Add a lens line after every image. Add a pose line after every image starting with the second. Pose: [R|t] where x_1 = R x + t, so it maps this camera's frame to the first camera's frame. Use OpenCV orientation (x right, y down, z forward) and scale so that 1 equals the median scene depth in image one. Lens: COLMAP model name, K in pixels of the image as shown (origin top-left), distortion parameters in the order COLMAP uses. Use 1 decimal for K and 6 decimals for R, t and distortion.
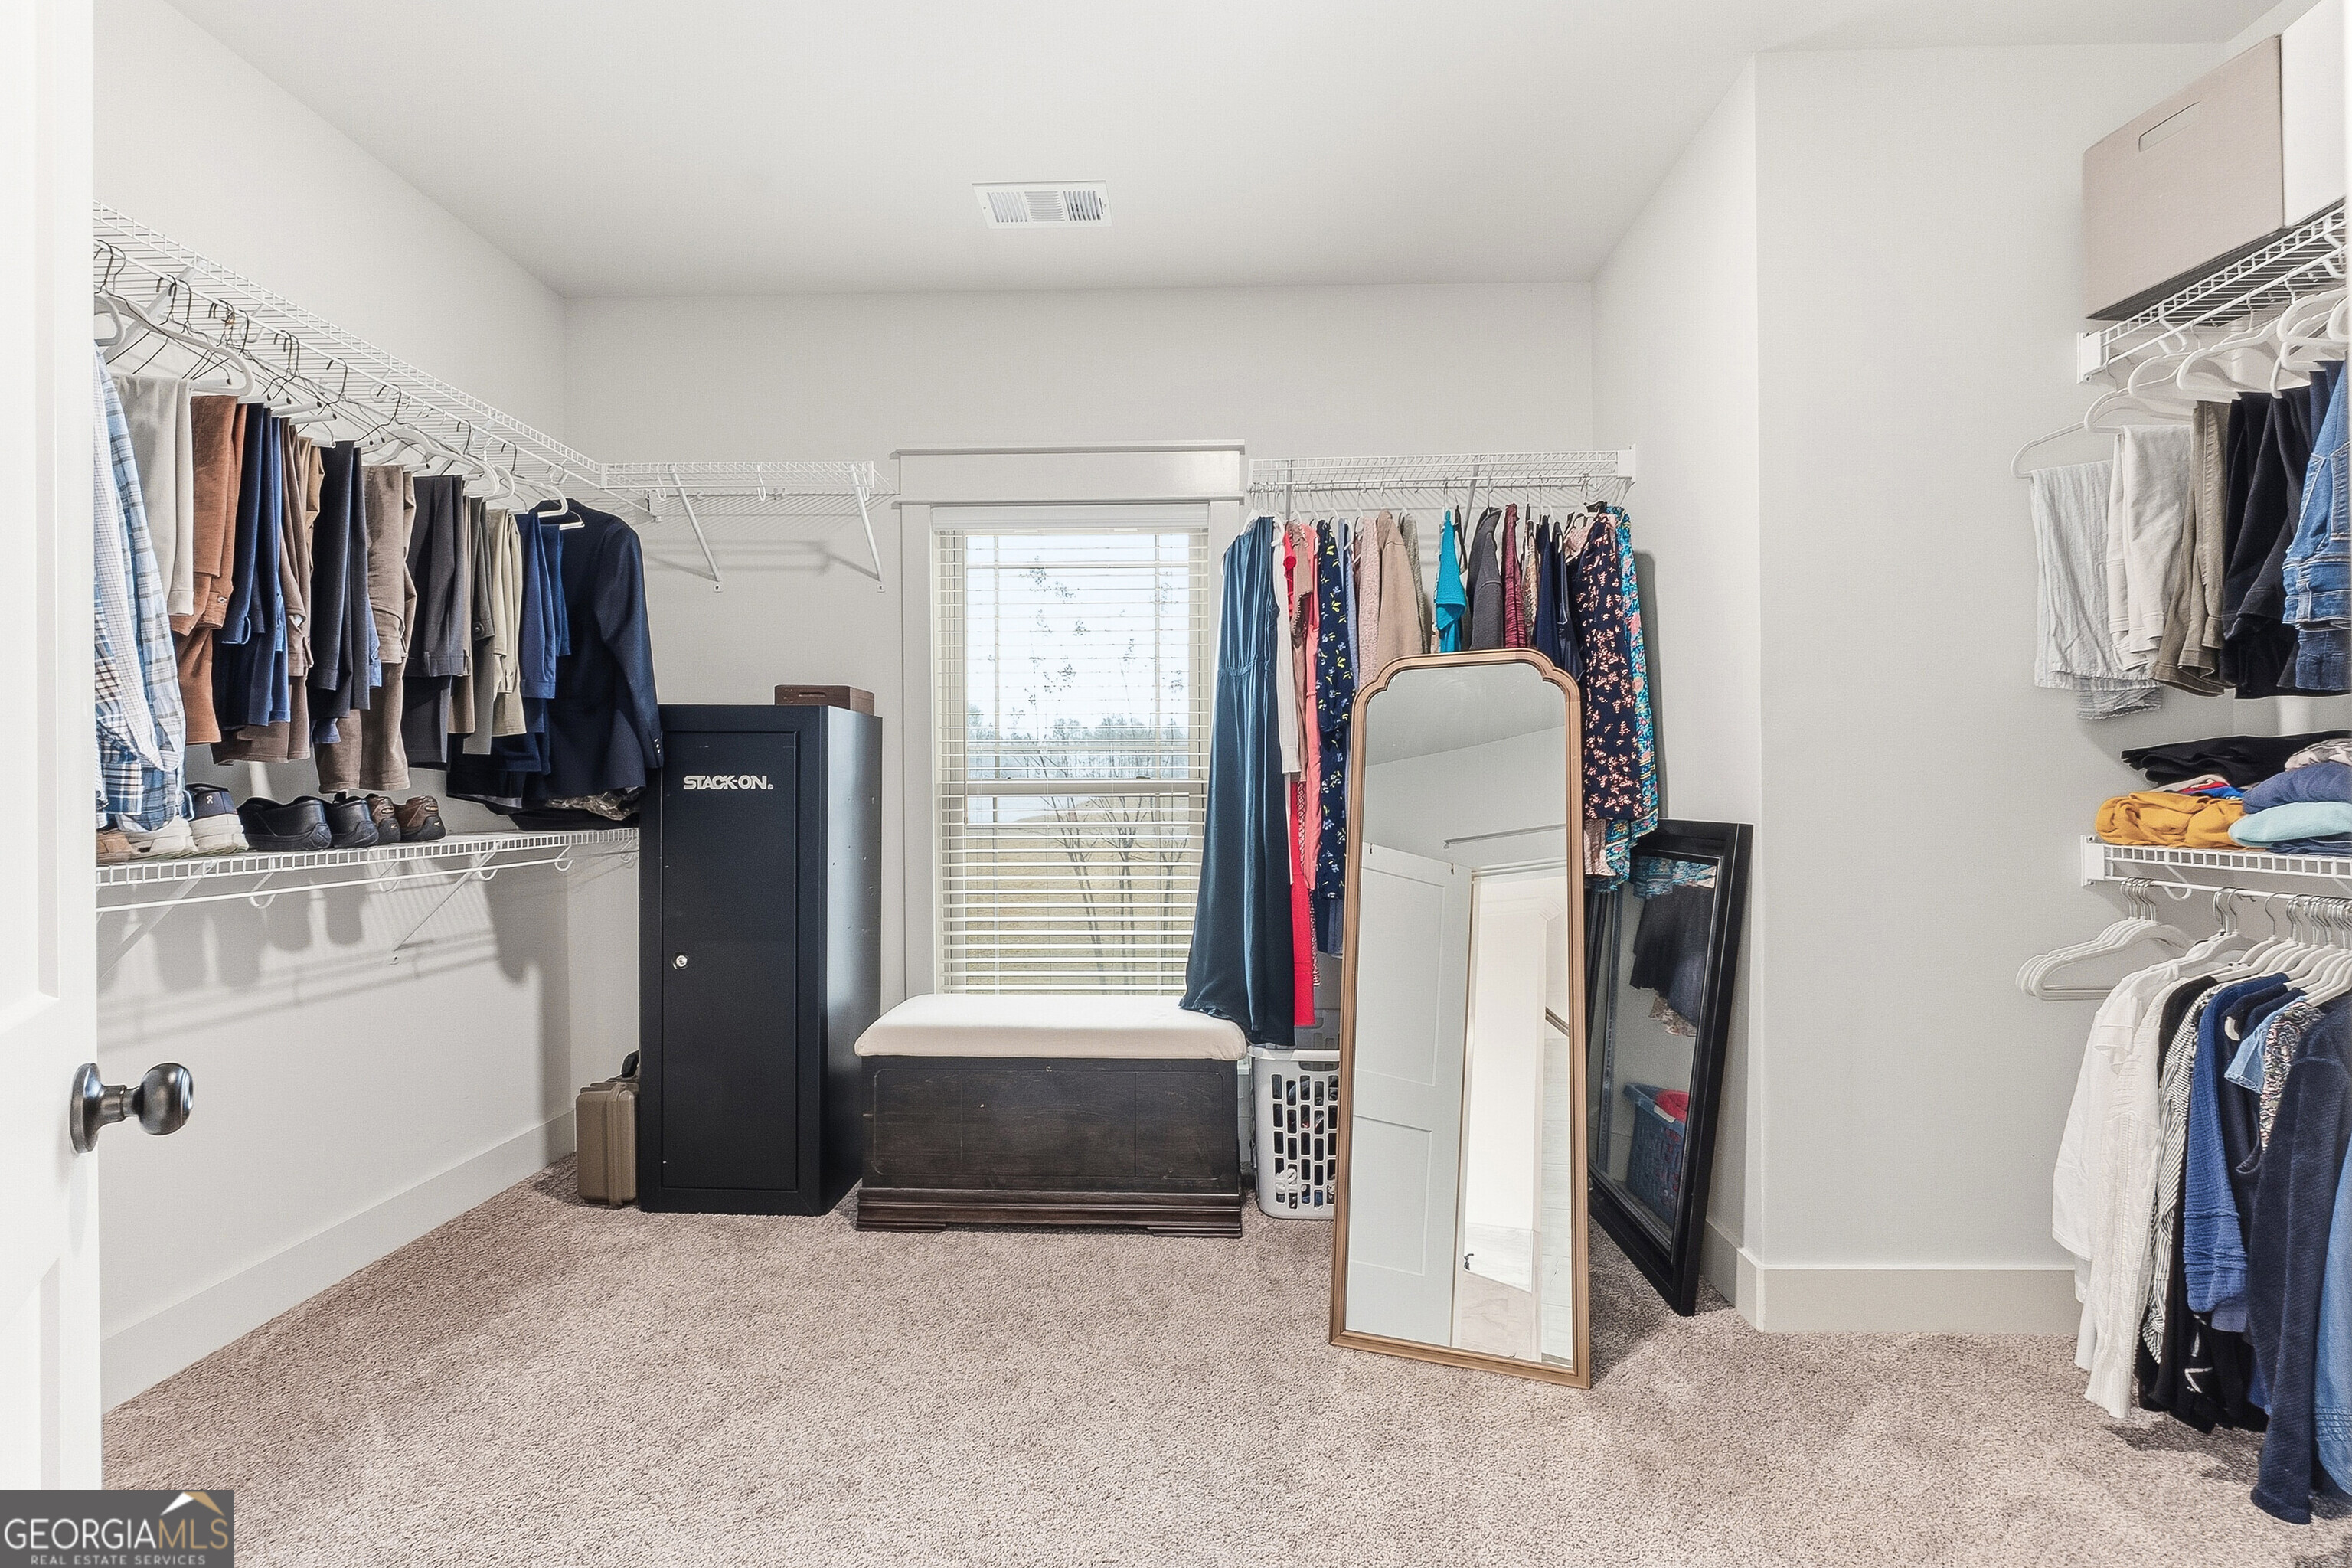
lens RADIAL K [[1023.9, 0, 1168.7], [0, 1023.9, 791.2], [0, 0, 1]] dist [-0.001326, 0.000126]
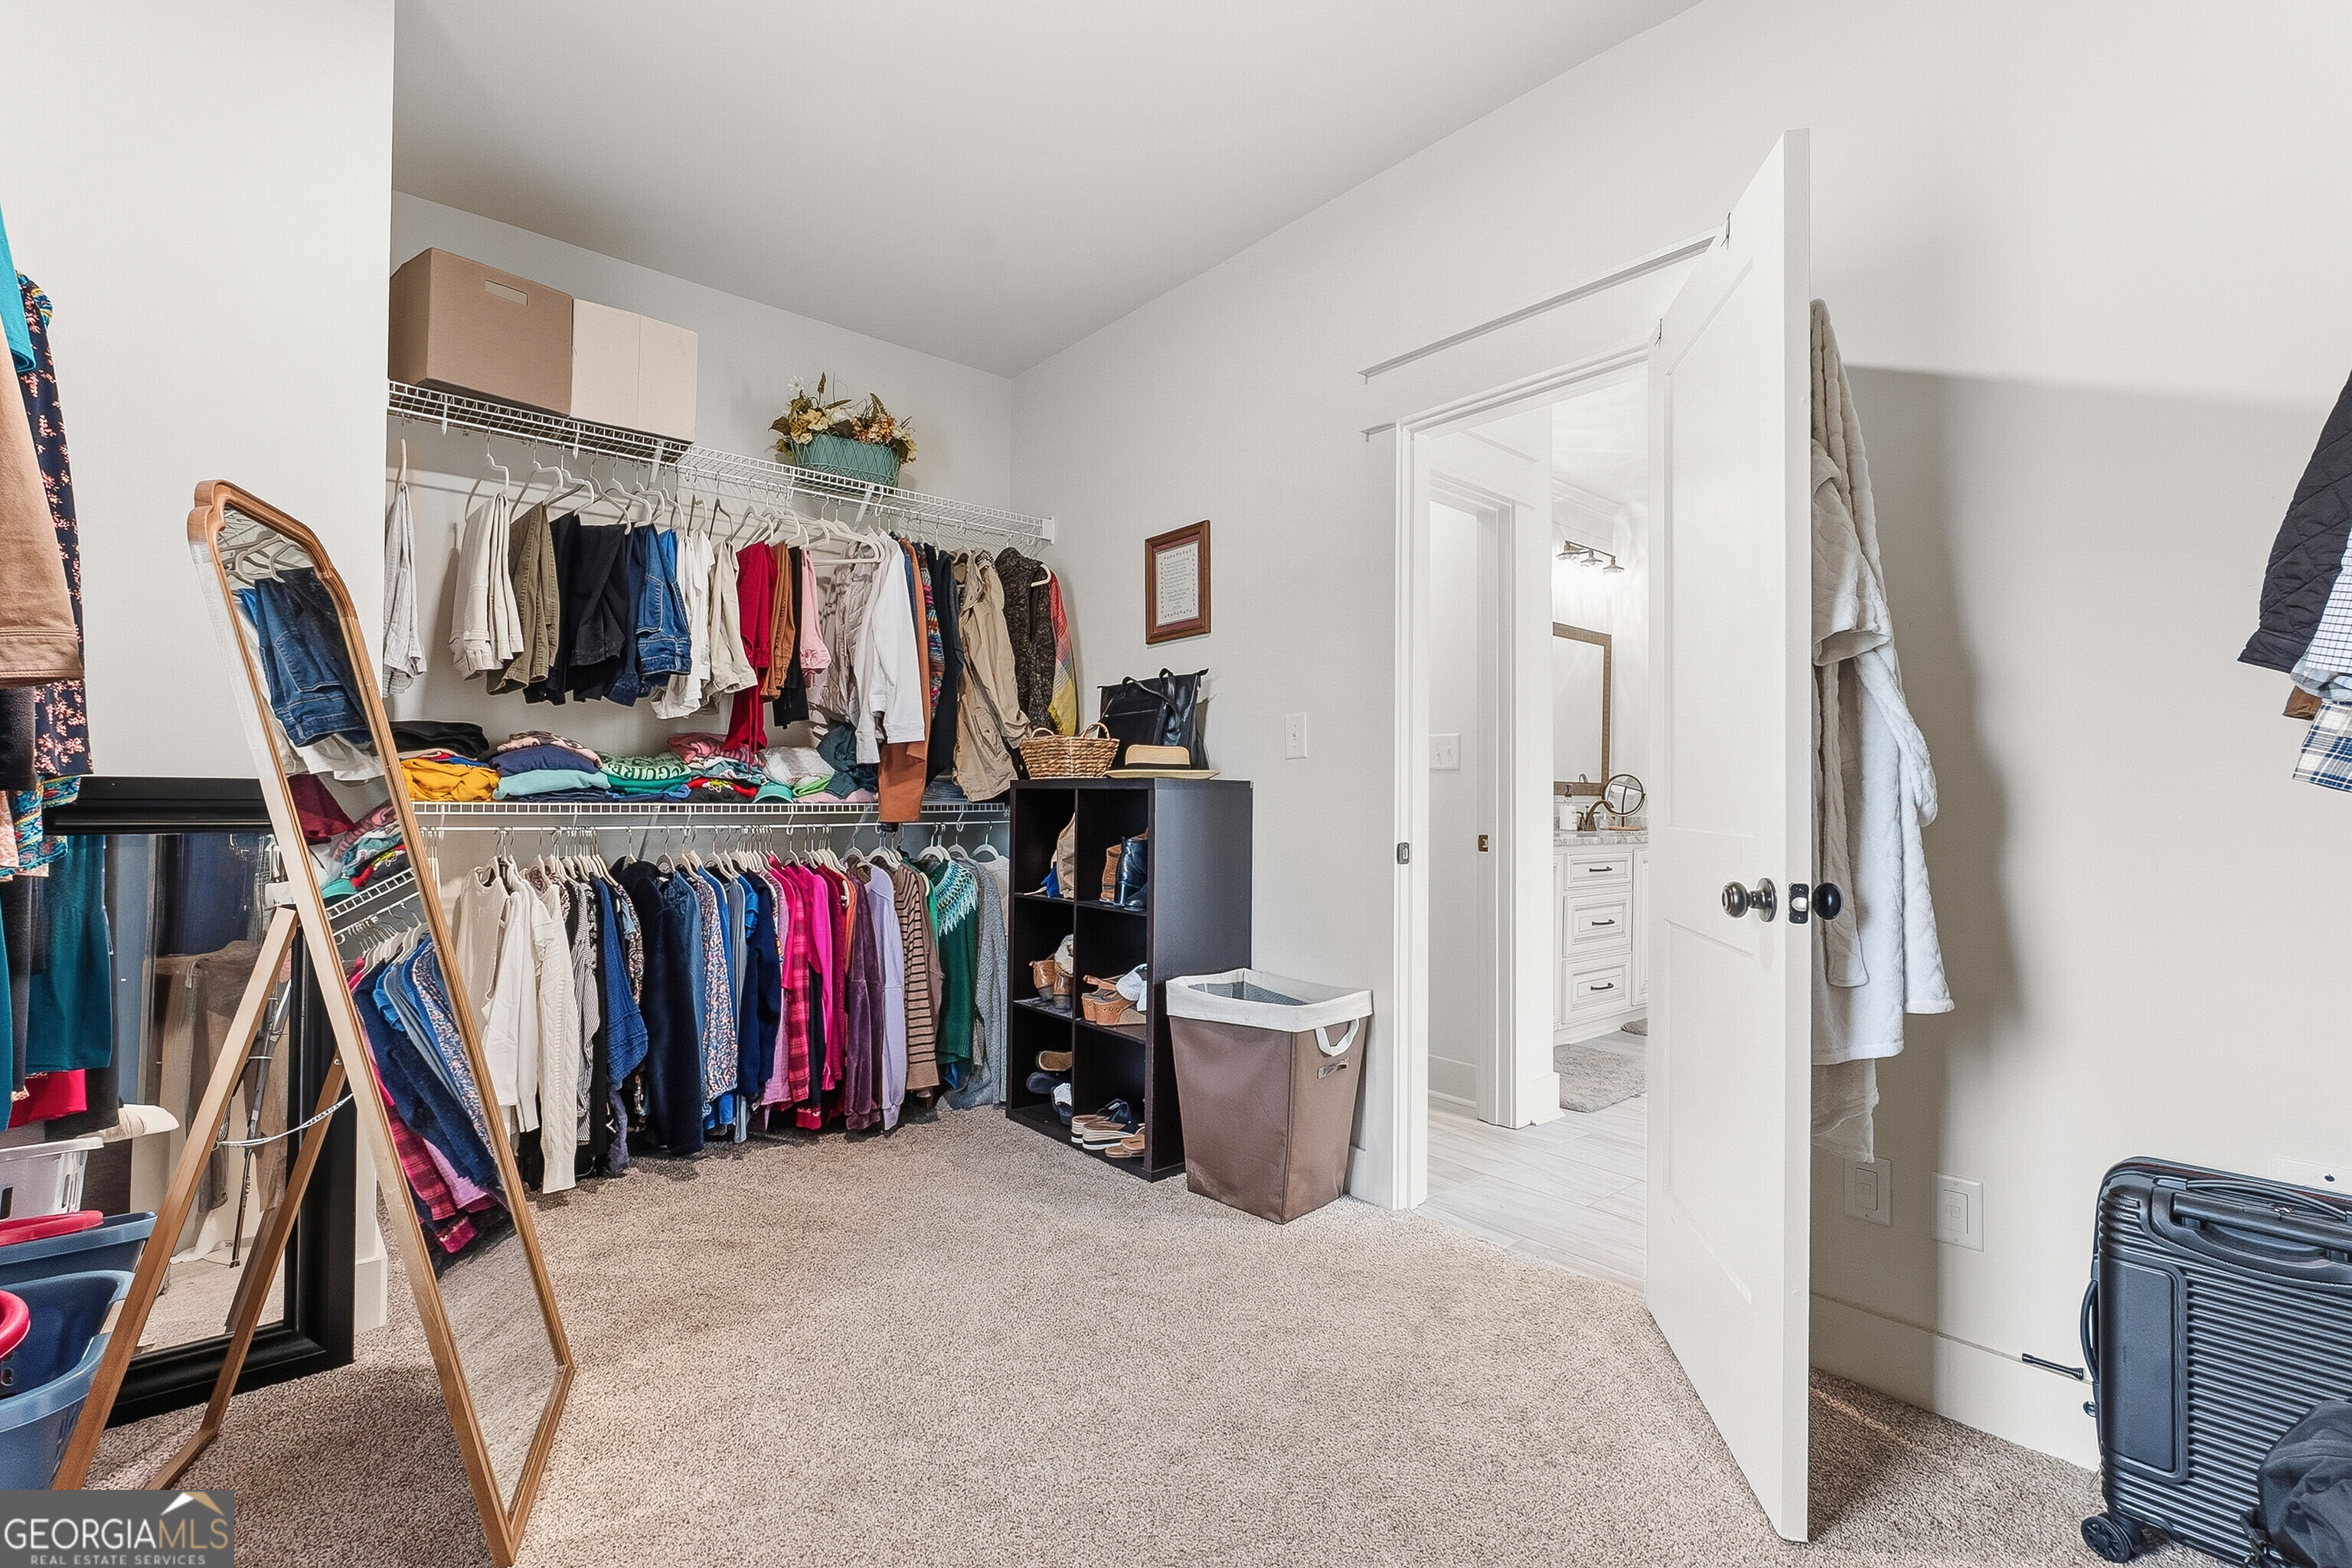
lens RADIAL K [[1023.9, 0, 1168.7], [0, 1023.9, 791.2], [0, 0, 1]] dist [-0.001326, 0.000126]
pose [[-0.690831, 0.007332, 0.722979, -0.728259], [-0.005894, 0.999858, -0.015772, 0.064390], [-0.722992, -0.015157, -0.690690, 1.399591]]
